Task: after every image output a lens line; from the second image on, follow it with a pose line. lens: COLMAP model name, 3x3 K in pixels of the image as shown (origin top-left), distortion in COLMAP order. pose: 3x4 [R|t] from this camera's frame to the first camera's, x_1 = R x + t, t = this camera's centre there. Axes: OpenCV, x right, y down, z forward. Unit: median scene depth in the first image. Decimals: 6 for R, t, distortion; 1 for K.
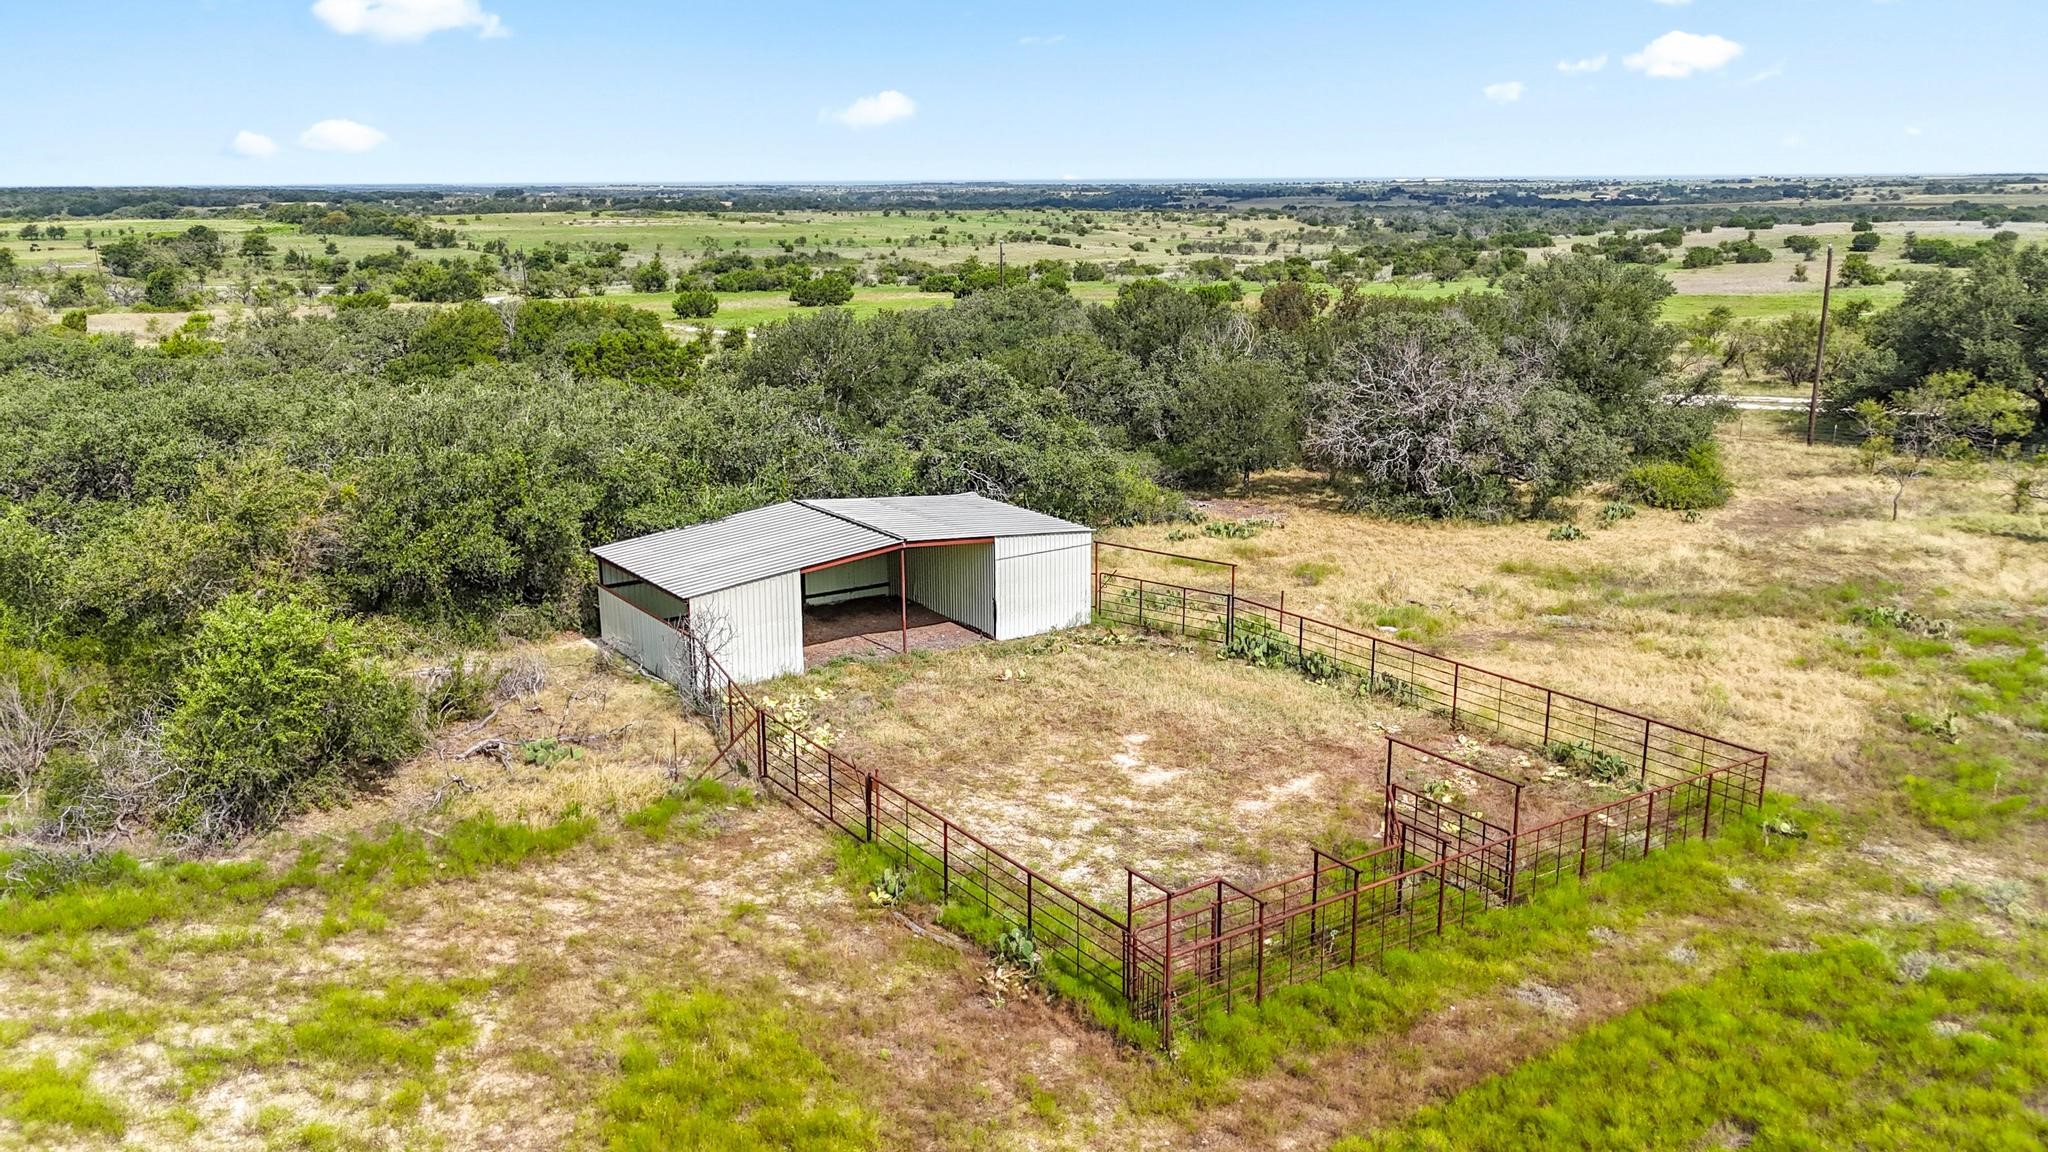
lens RADIAL K [[1490.8, 0, 1029.5], [0, 1490.8, 576.3], [0, 0, 1]] dist [0.036503, -0.006580]
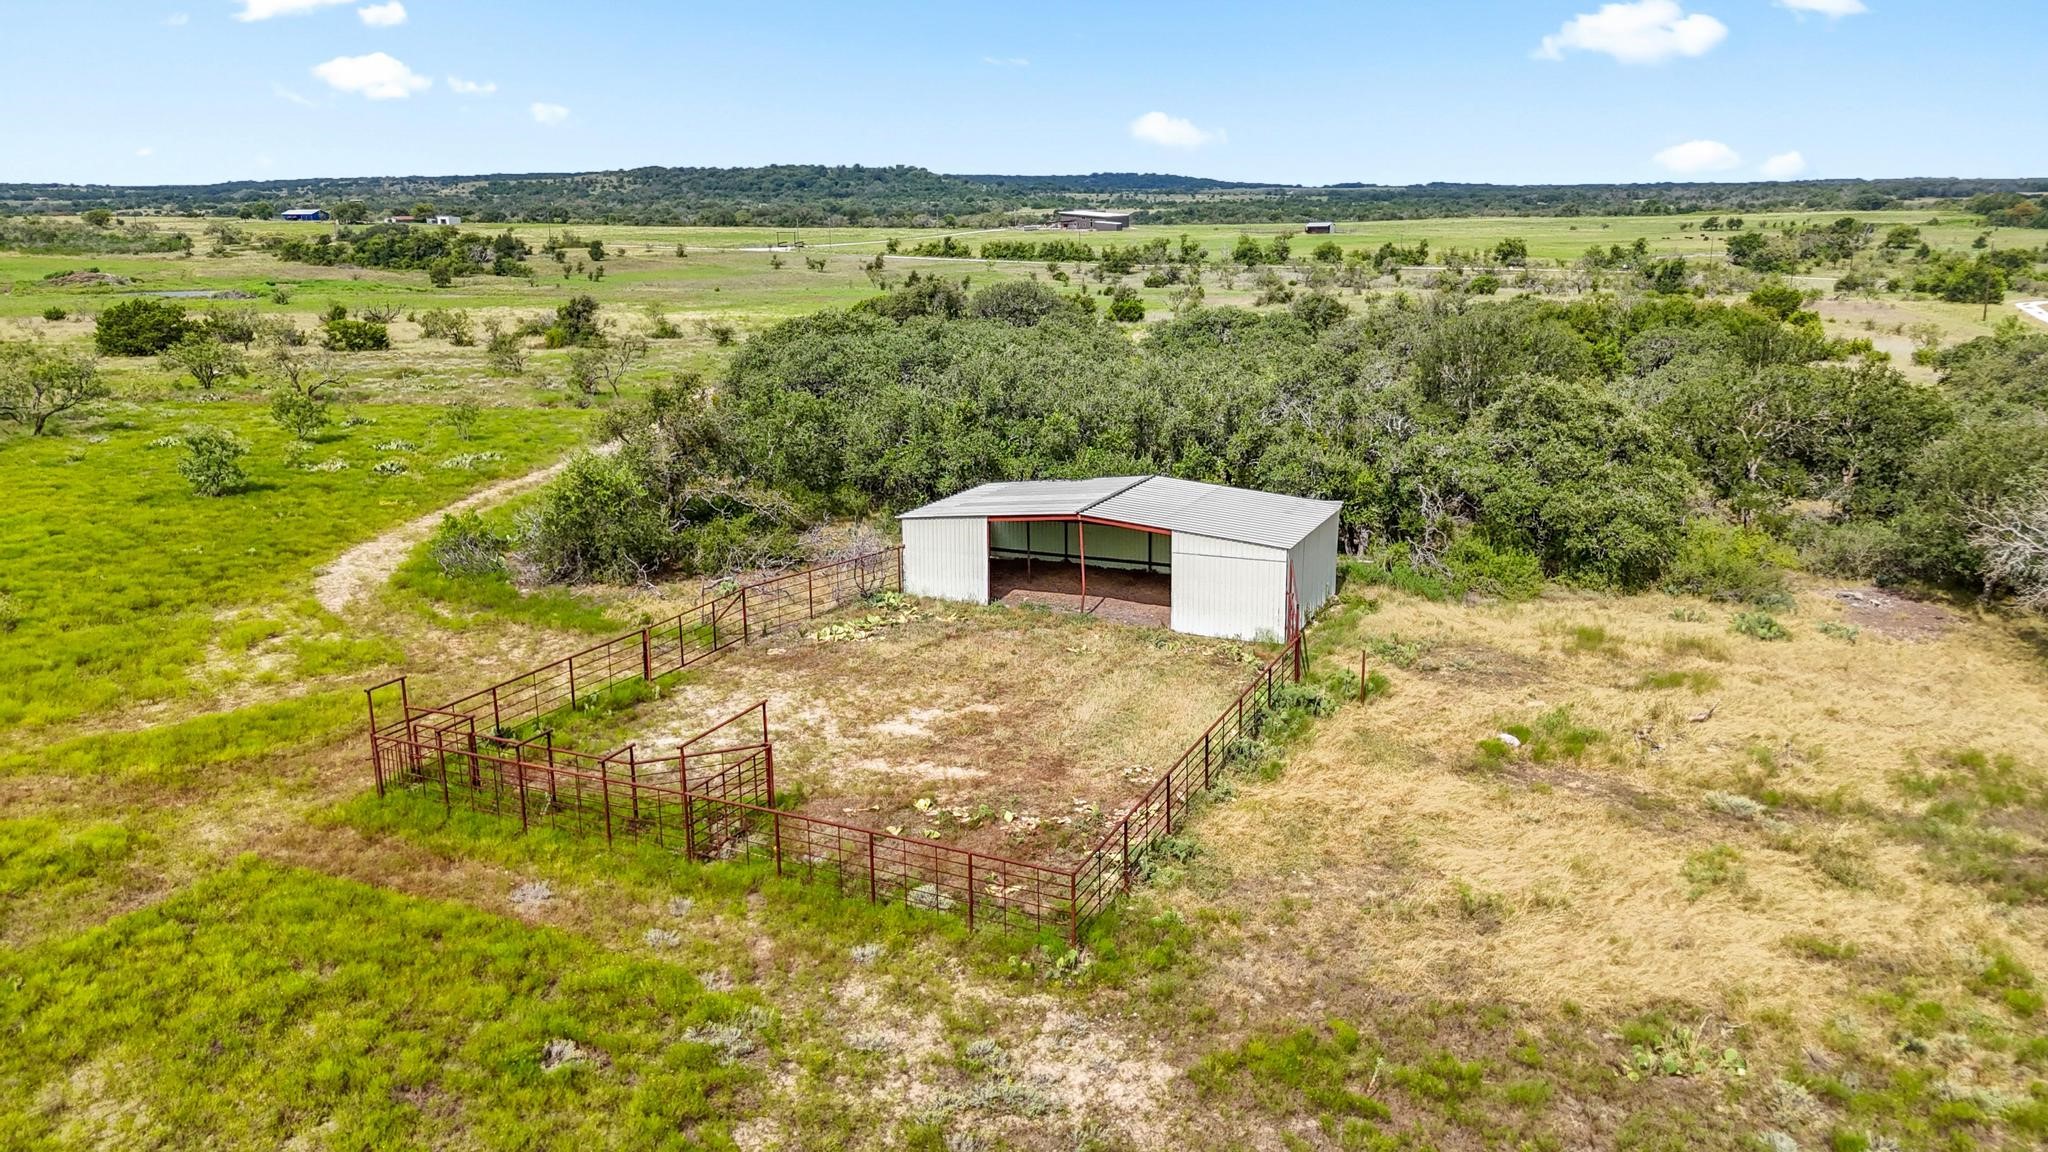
lens RADIAL K [[1490.8, 0, 1029.2], [0, 1490.8, 574.6], [0, 0, 1]] dist [0.036503, -0.006580]
pose [[0.511342, 0.202860, -0.835091, 1.047095], [-0.198467, 0.973347, 0.114920, -0.126067], [0.836146, 0.106974, 0.537974, 0.465236]]
